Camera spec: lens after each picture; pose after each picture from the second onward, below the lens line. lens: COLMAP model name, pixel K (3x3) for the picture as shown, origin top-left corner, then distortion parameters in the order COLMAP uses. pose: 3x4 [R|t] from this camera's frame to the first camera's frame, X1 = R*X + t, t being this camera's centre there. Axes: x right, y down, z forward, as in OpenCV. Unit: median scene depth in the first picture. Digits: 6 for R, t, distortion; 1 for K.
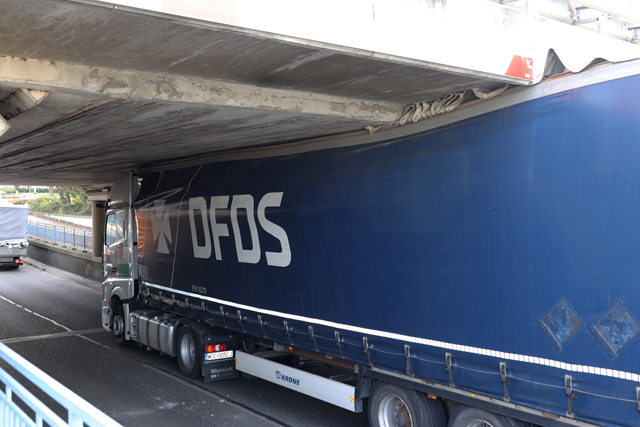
lens RADIAL K [[724.0, 0, 320.5], [0, 724.0, 217.9], [0, 0, 1]] dist [-0.012051, 0.000000]
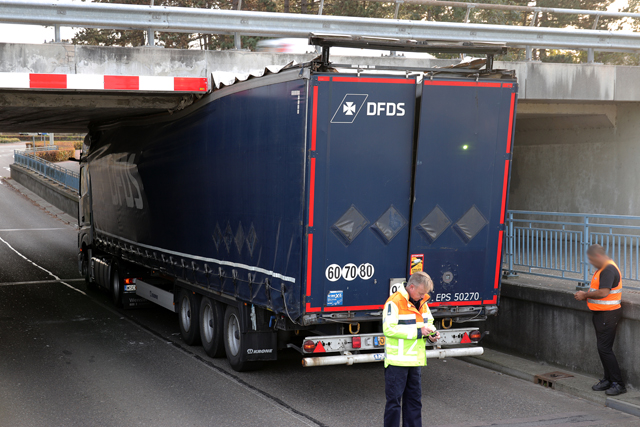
lens RADIAL K [[1163.1, 0, 329.0], [0, 1163.1, 224.1], [0, 0, 1]] dist [0.028627, 0.000000]
pose [[0.975027, 0.013315, -0.221689, 1.009375], [-0.002438, 0.998783, 0.049265, -0.015301], [0.222075, -0.047494, 0.973872, -1.349227]]
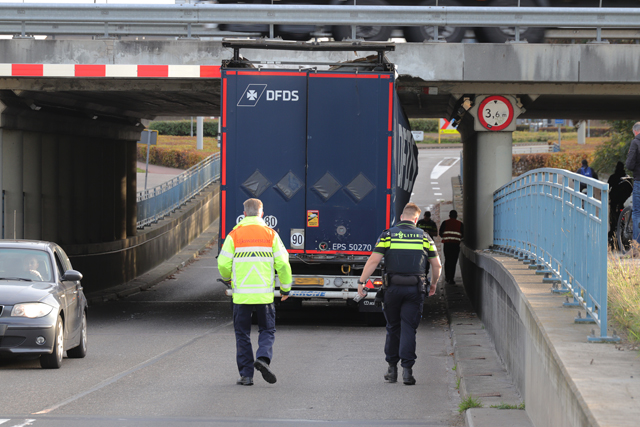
lens RADIAL K [[3404.3, 0, 319.0], [0, 3404.3, 214.2], [0, 0, 1]] dist [0.080471, 0.000000]
pose [[0.795945, 0.016585, -0.605141, 5.052671], [-0.019192, 0.999813, 0.002159, 0.122489], [0.605064, 0.009895, 0.796115, -5.106574]]
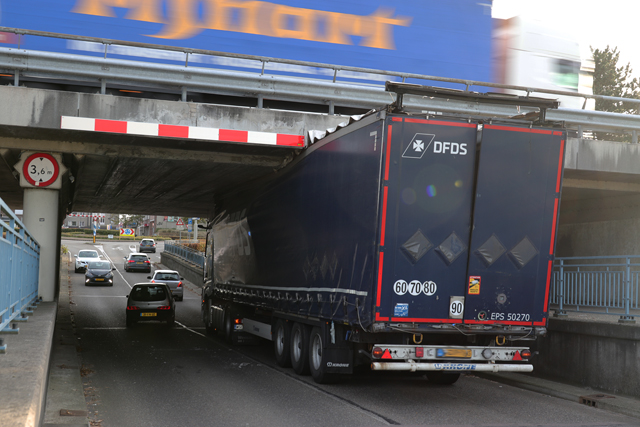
lens RADIAL K [[943.4, 0, 318.1], [0, 943.4, 216.5], [0, 0, 1]] dist [0.002633, 0.000000]
pose [[0.944703, 0.017509, -0.327458, 1.028433], [-0.039928, 0.997286, -0.061866, 0.139639], [0.325486, 0.071519, 0.942838, -1.235239]]
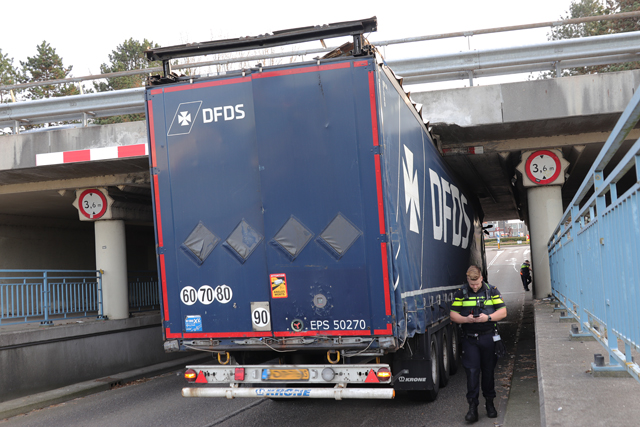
lens RADIAL K [[724.0, 0, 314.4], [0, 724.0, 216.5], [0, 0, 1]] dist [-0.012051, 0.000000]
pose [[0.614551, -0.090571, -0.783660, 1.582687], [0.044370, 0.995783, -0.080291, 0.133633], [0.787628, 0.014572, 0.615979, -0.035896]]
